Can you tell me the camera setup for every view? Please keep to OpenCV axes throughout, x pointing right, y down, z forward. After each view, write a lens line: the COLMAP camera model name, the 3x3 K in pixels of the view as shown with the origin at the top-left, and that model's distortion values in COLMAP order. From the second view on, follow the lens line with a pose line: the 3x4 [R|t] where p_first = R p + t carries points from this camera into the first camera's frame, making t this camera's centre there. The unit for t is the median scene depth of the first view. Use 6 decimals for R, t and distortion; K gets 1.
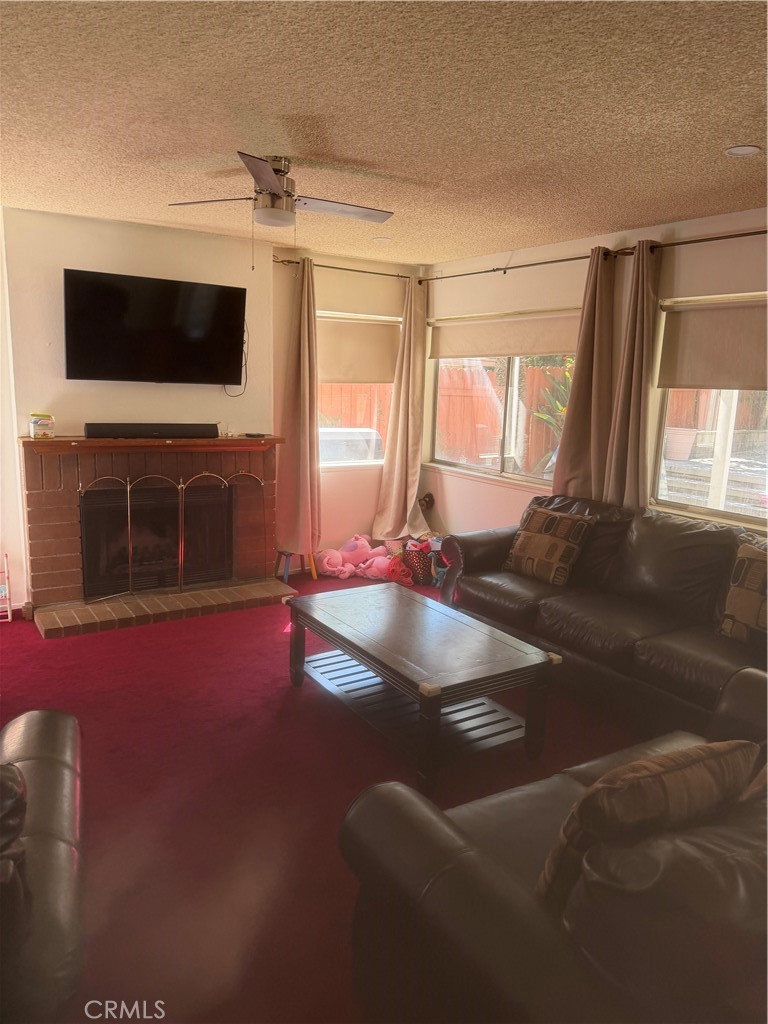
lens RADIAL K [[725.8, 0, 375.5], [0, 725.8, 513.8], [0, 0, 1]] dist [0.057598, -0.079975]
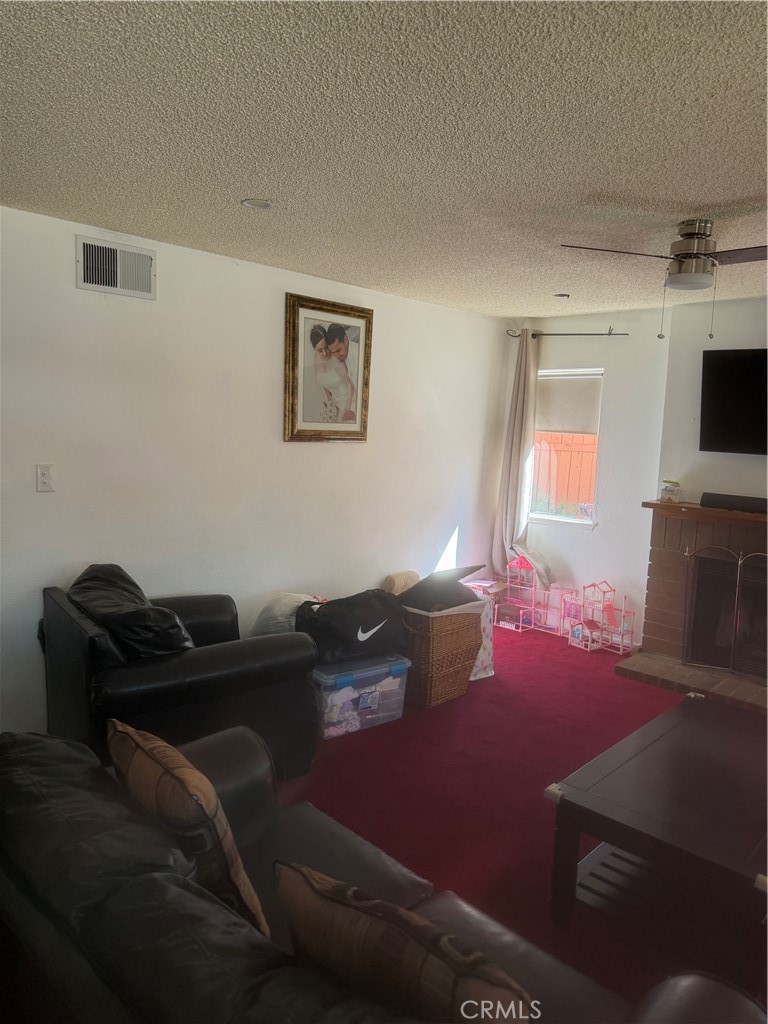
lens RADIAL K [[725.8, 0, 375.5], [0, 725.8, 513.8], [0, 0, 1]] dist [0.057598, -0.079975]
pose [[0.238430, 0.100081, -0.965989, 0.511858], [-0.209140, 0.976629, 0.049563, -0.048175], [0.948373, 0.190210, 0.253789, 0.298632]]
